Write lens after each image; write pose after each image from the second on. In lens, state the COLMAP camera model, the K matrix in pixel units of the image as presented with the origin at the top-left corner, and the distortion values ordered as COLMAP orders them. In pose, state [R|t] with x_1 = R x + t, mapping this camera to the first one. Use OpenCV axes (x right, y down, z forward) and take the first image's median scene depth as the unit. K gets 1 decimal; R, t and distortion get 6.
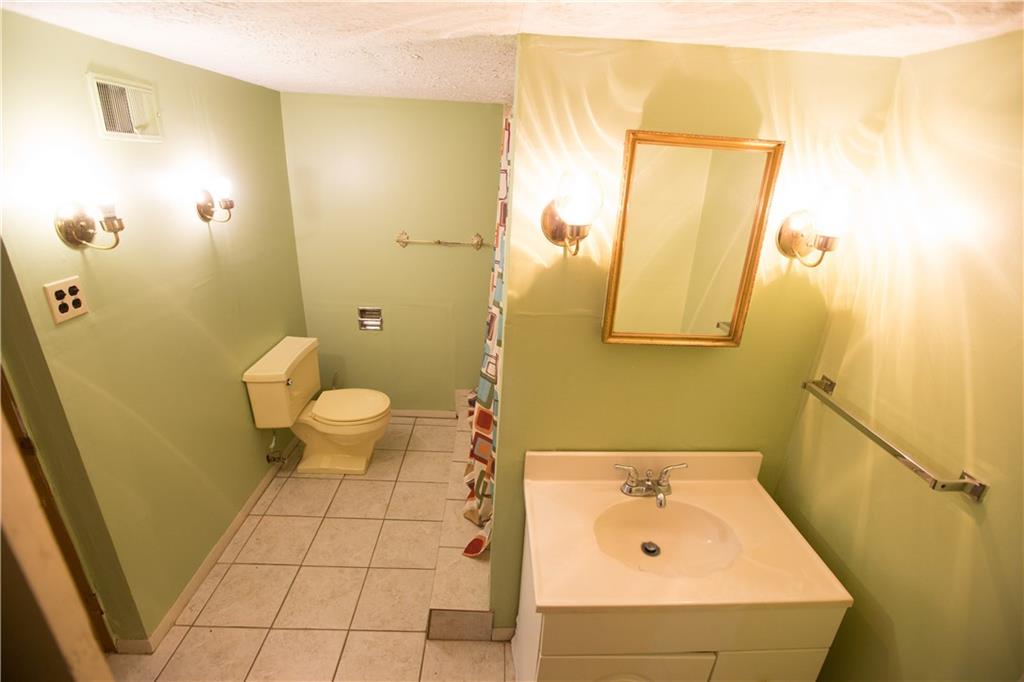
lens RADIAL K [[462.5, 0, 510.8], [0, 462.5, 341.0], [0, 0, 1]] dist [-0.018137, 0.002230]
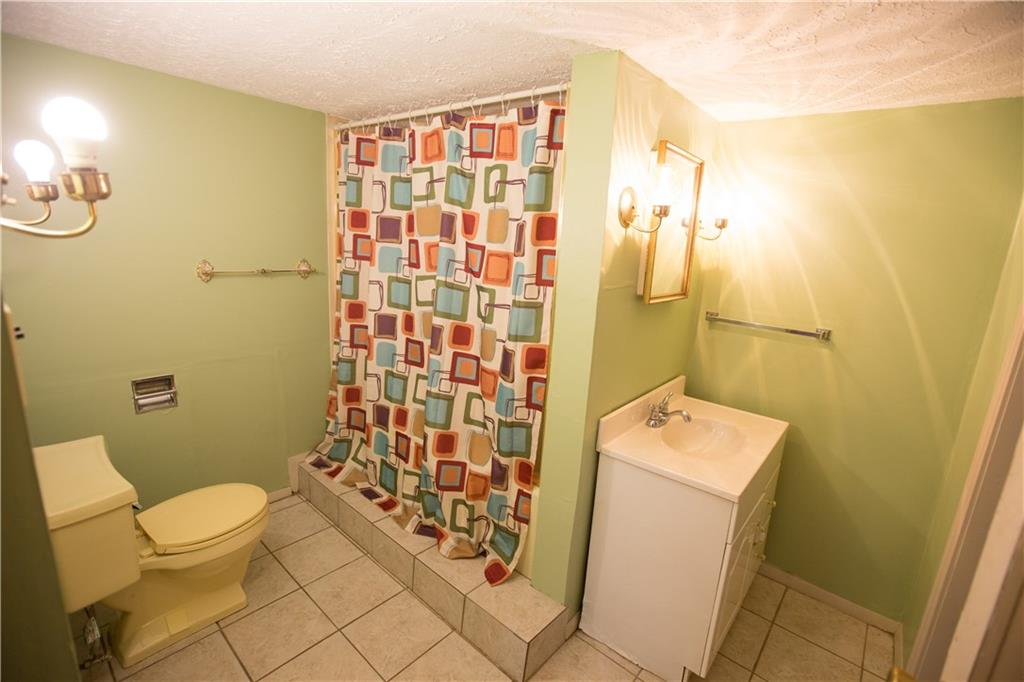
lens RADIAL K [[462.5, 0, 507.2], [0, 462.5, 341.0], [0, 0, 1]] dist [-0.018137, 0.002230]
pose [[0.678528, -0.168187, 0.715061, -0.622297], [0.242532, 0.970141, -0.001958, 0.006254], [-0.693381, 0.174754, 0.699059, 0.255875]]
